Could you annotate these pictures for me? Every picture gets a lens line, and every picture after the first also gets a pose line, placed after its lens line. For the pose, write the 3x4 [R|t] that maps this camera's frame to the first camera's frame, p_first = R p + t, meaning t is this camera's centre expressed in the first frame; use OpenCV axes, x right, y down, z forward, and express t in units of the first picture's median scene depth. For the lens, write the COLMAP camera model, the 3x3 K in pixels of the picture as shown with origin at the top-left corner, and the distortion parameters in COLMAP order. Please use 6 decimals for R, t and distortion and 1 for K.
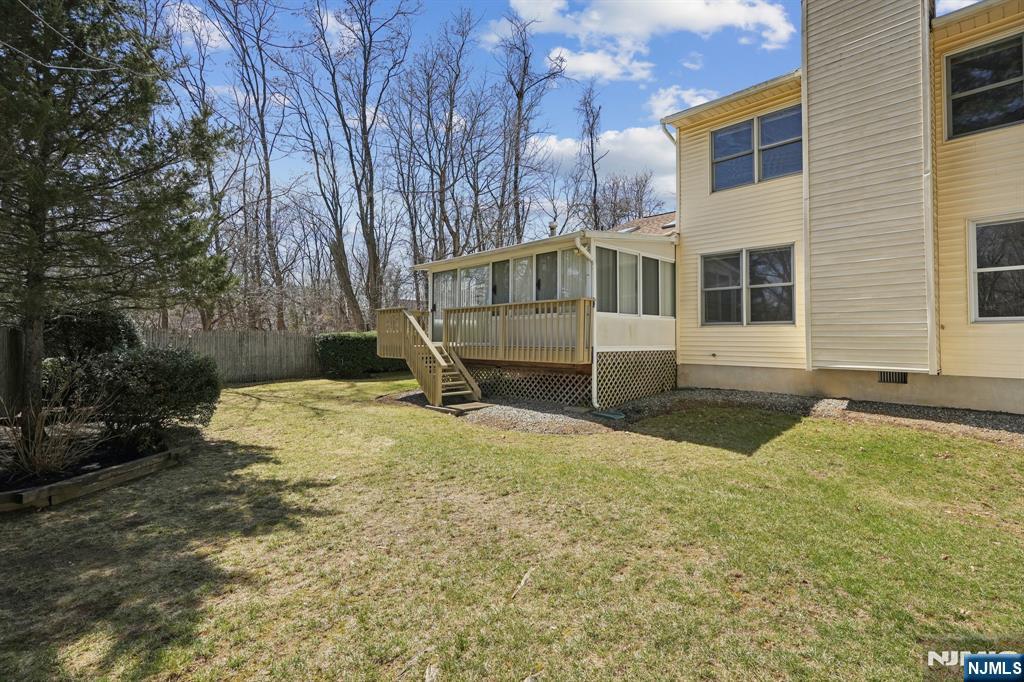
lens RADIAL K [[469.2, 0, 514.8], [0, 469.2, 335.9], [0, 0, 1]] dist [-0.010348, 0.000427]
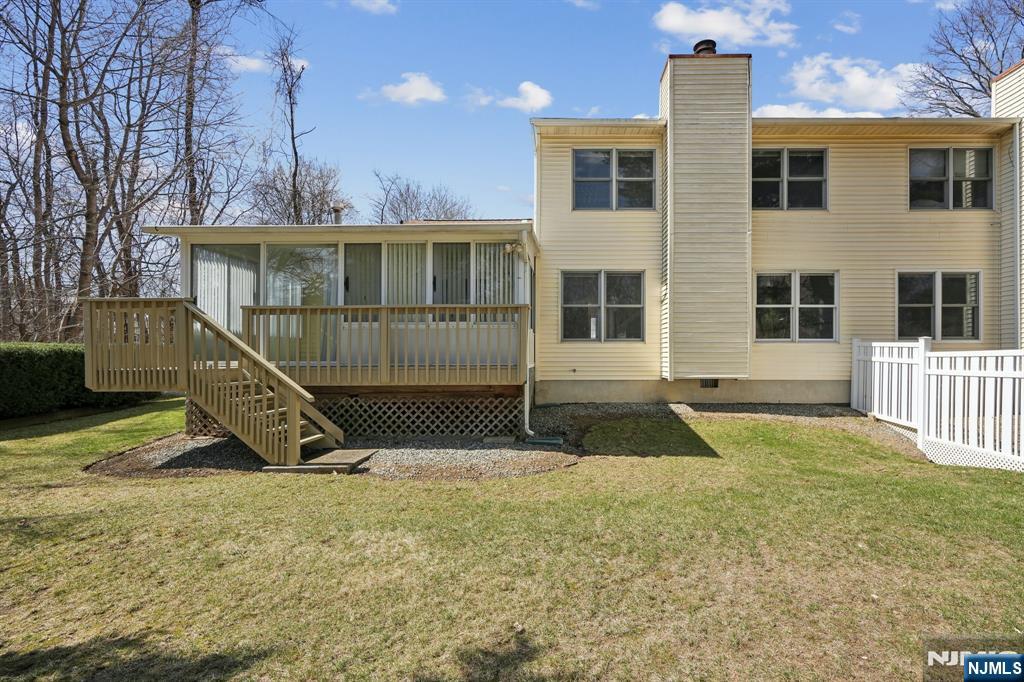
lens RADIAL K [[469.2, 0, 514.5], [0, 469.2, 361.6], [0, 0, 1]] dist [-0.010348, 0.000427]
pose [[0.705835, -0.012555, 0.708265, -0.420392], [-0.000255, 0.999838, 0.017977, 0.003660], [-0.708376, -0.012870, 0.705717, 0.390877]]
